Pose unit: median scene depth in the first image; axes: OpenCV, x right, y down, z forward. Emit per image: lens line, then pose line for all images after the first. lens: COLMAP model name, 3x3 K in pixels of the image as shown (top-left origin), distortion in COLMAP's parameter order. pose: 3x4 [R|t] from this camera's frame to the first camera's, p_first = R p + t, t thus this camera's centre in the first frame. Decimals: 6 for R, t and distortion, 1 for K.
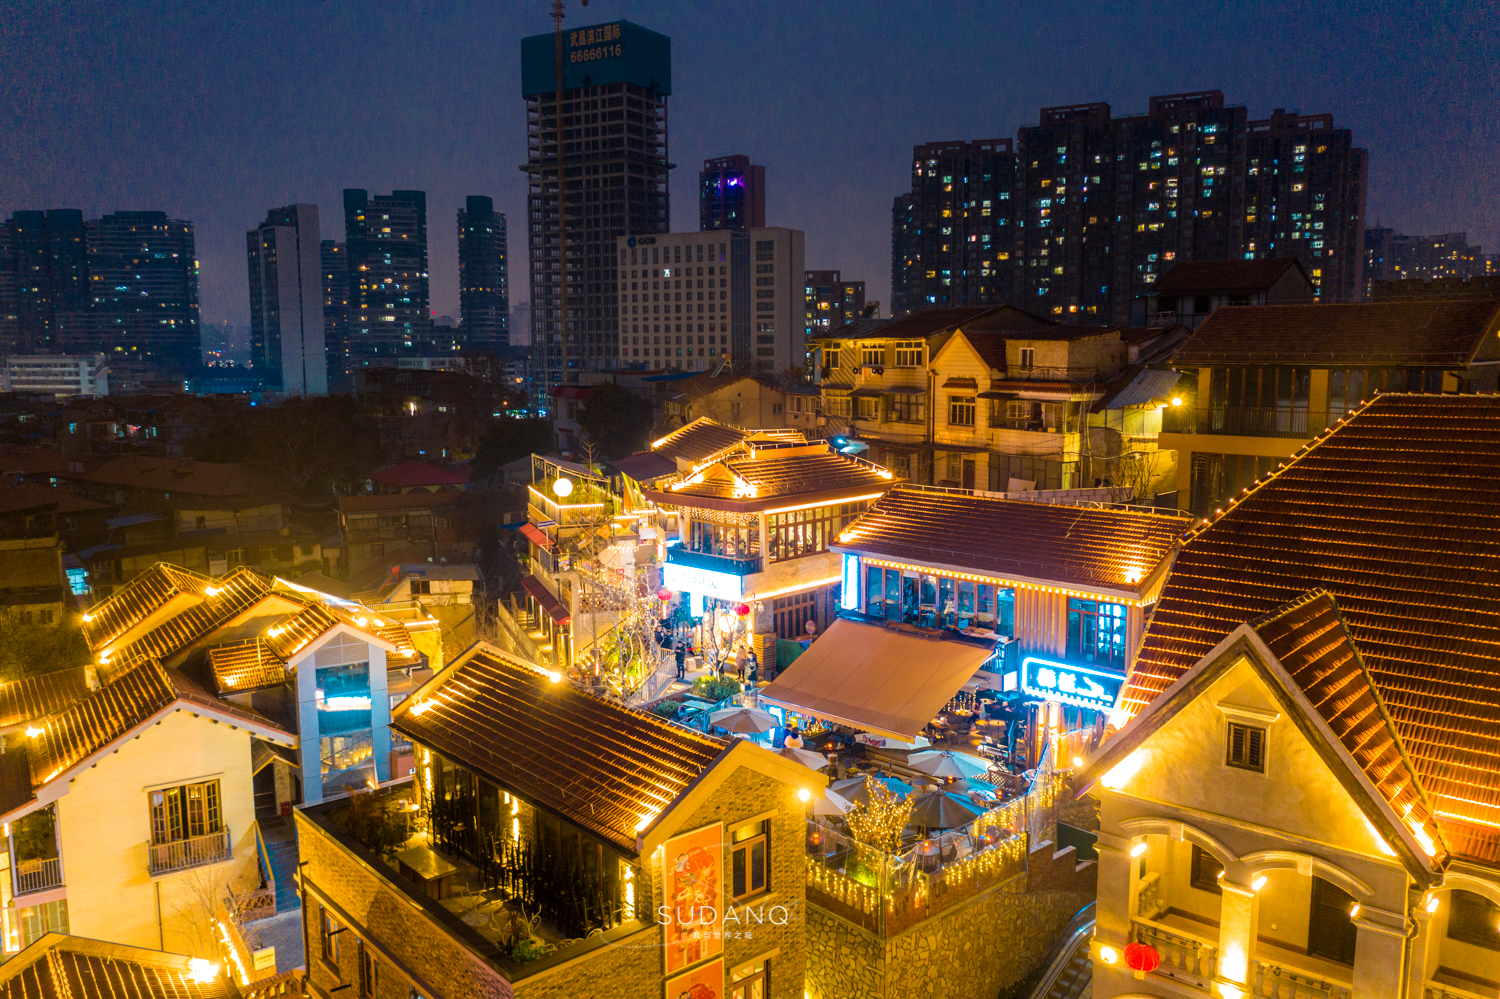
lens RADIAL K [[1205.6, 0, 750.0], [0, 1205.6, 499.5], [0, 0, 1]] dist [0.063134, 0.002455]
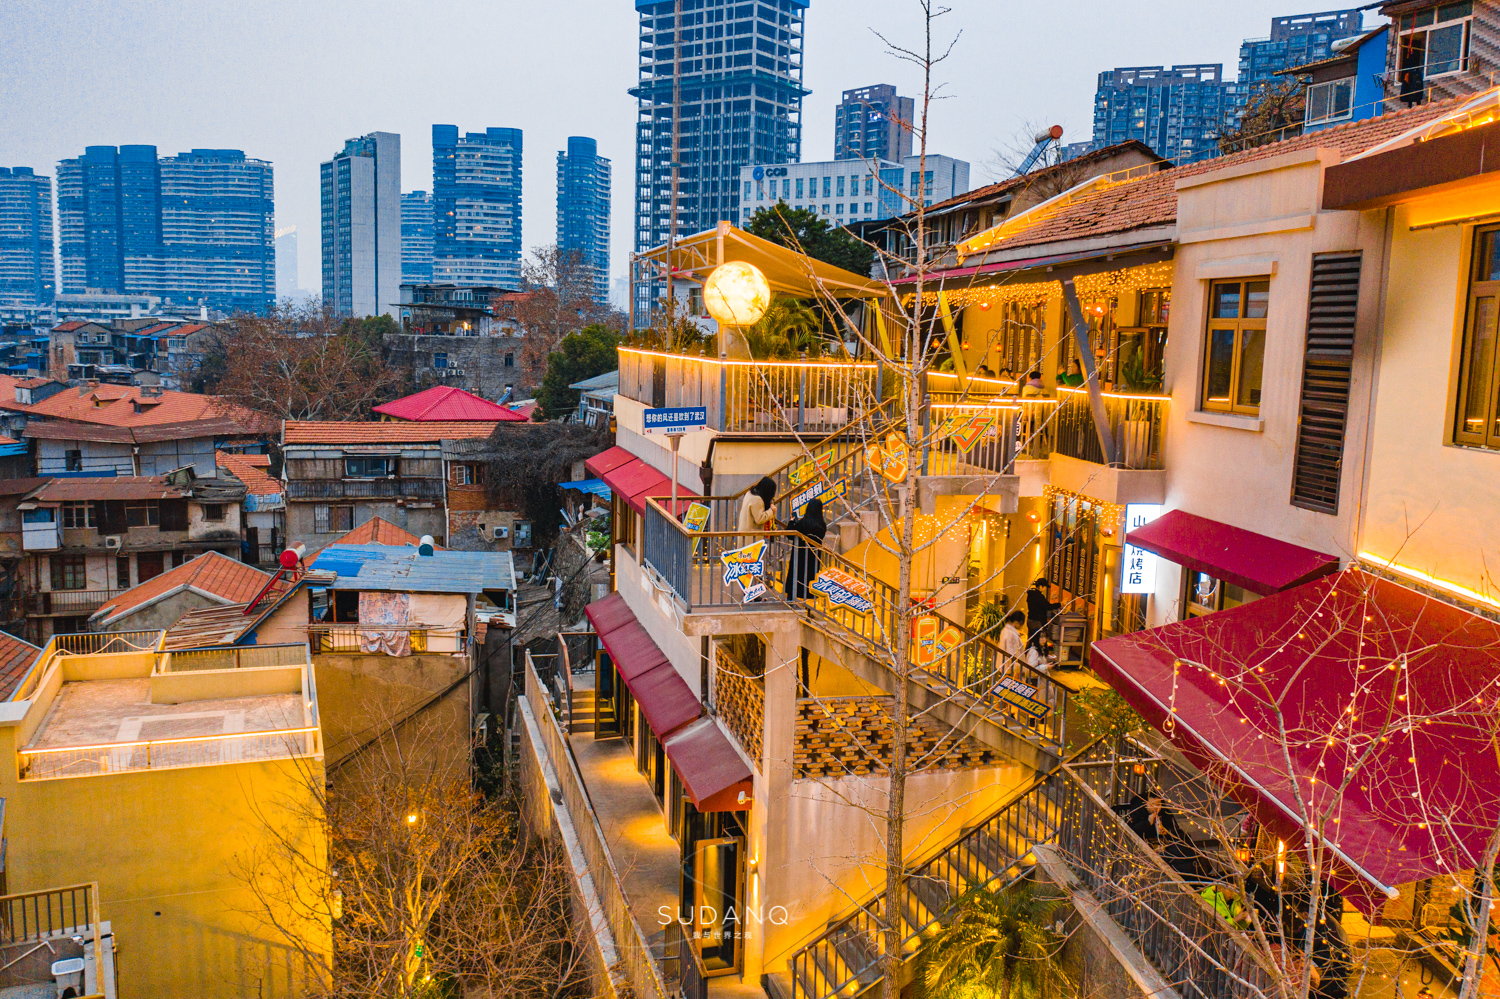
lens RADIAL K [[1205.6, 0, 750.0], [0, 1205.6, 499.5], [0, 0, 1]] dist [0.063134, 0.002455]
pose [[0.996193, 0.042639, -0.076031, -0.027169], [-0.042514, 0.999091, 0.003261, 0.007709], [0.076101, -0.000016, 0.997100, 0.152645]]
